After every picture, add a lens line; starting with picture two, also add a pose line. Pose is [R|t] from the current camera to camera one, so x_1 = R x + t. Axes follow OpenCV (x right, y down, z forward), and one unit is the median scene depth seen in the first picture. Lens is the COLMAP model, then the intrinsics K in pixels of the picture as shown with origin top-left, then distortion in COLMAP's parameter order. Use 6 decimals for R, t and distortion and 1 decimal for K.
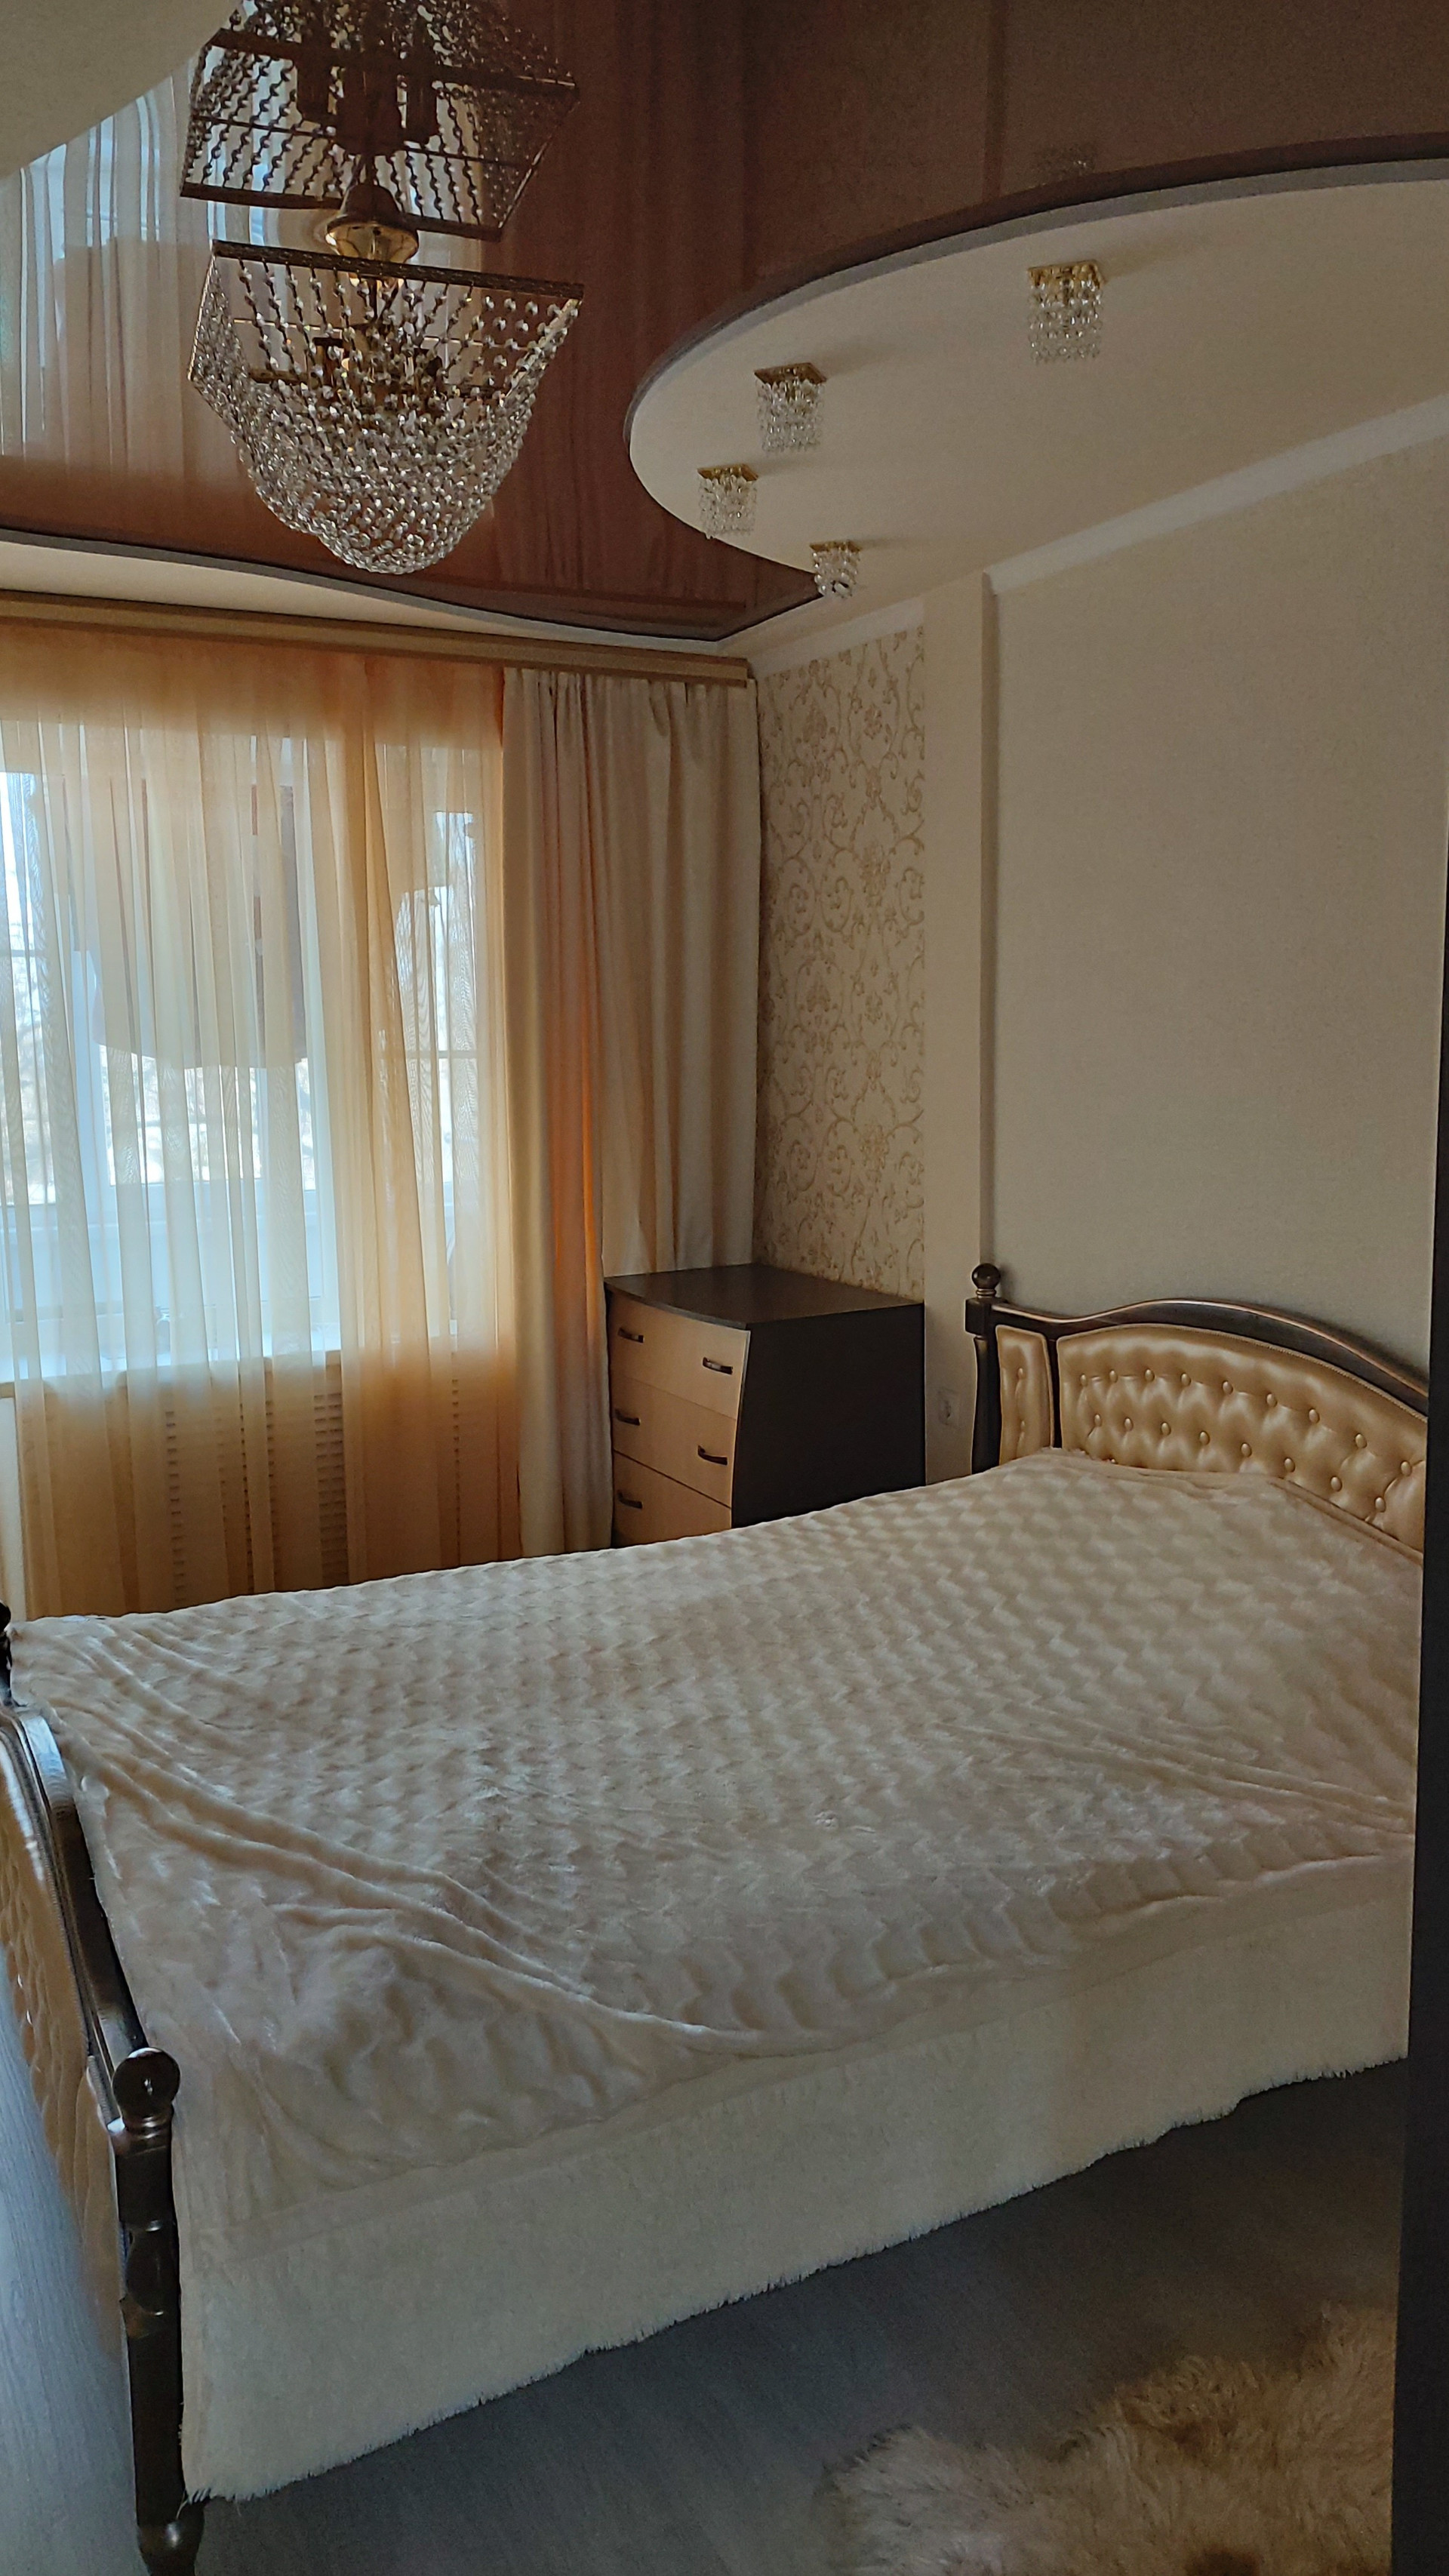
lens RADIAL K [[1979.3, 0, 724.1], [0, 1979.3, 1326.7], [0, 0, 1]] dist [0.001045, -0.120764]
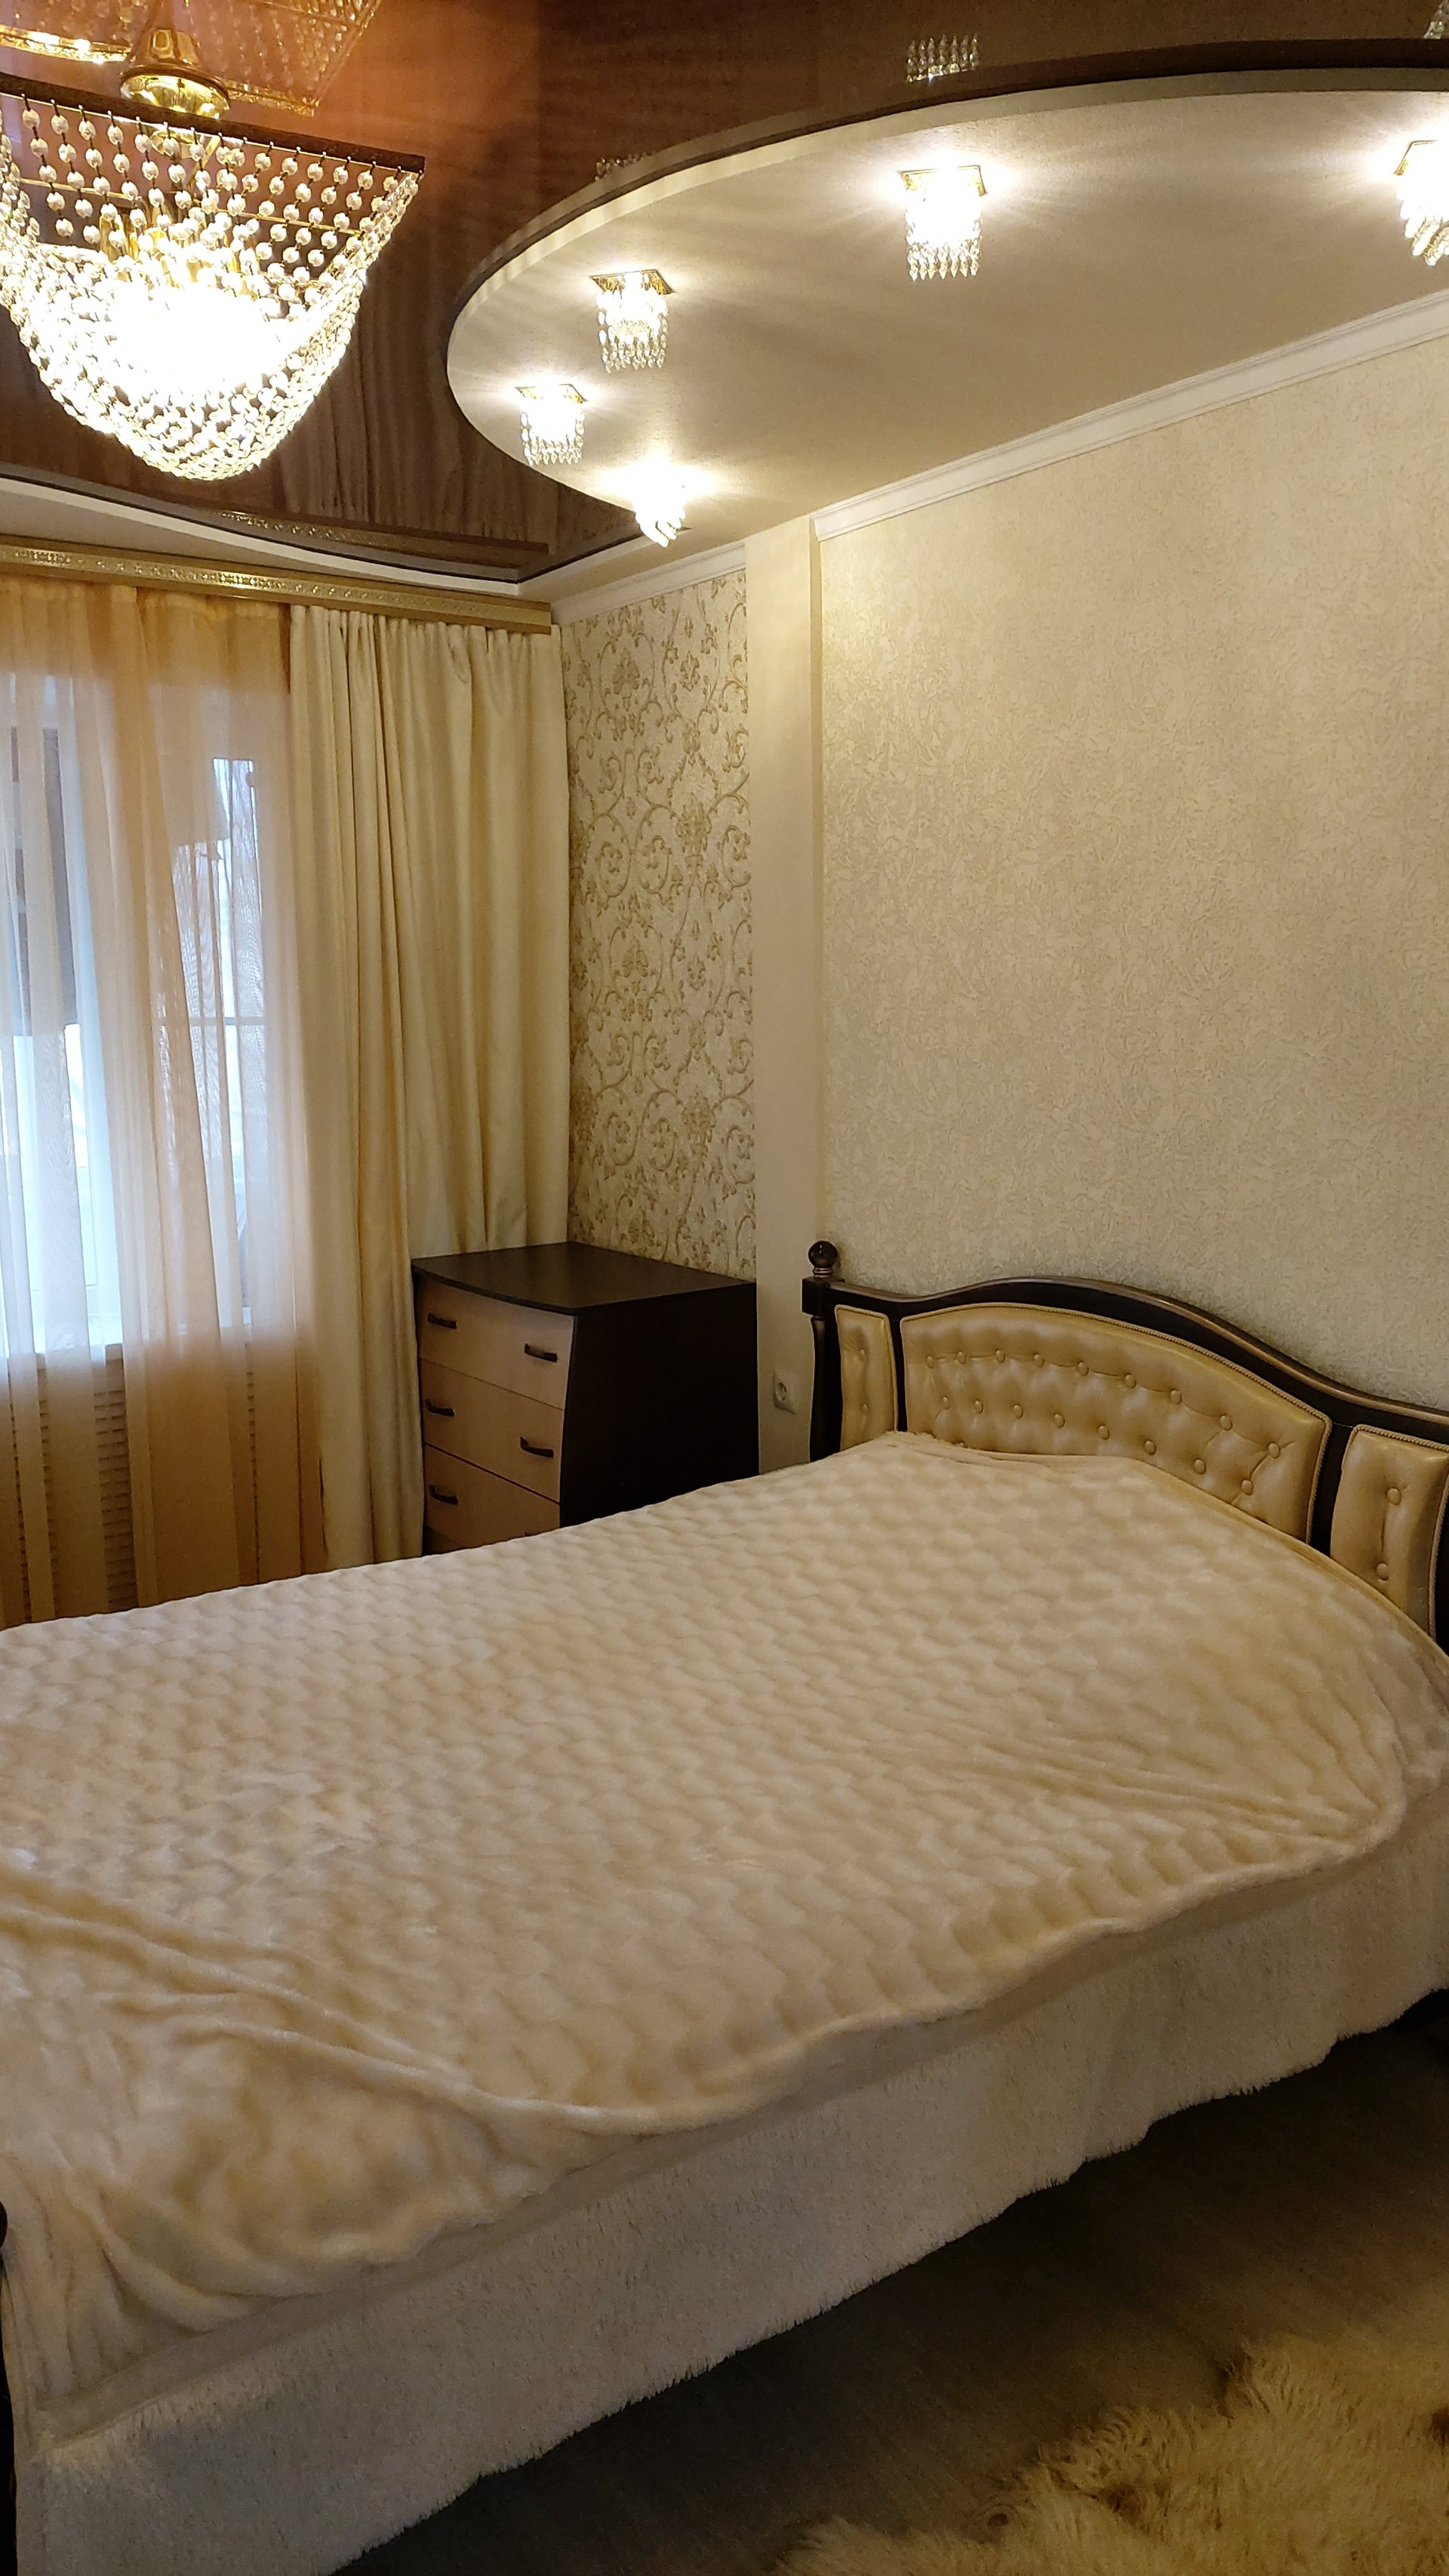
lens RADIAL K [[1907.6, 0, 724.5], [0, 1907.6, 1288.0], [0, 0, 1]] dist [-0.002998, -0.097385]
pose [[0.989175, -0.017236, 0.145727, -0.051556], [0.016261, 0.999837, 0.007877, -0.018410], [-0.145839, -0.005422, 0.989294, 0.096467]]
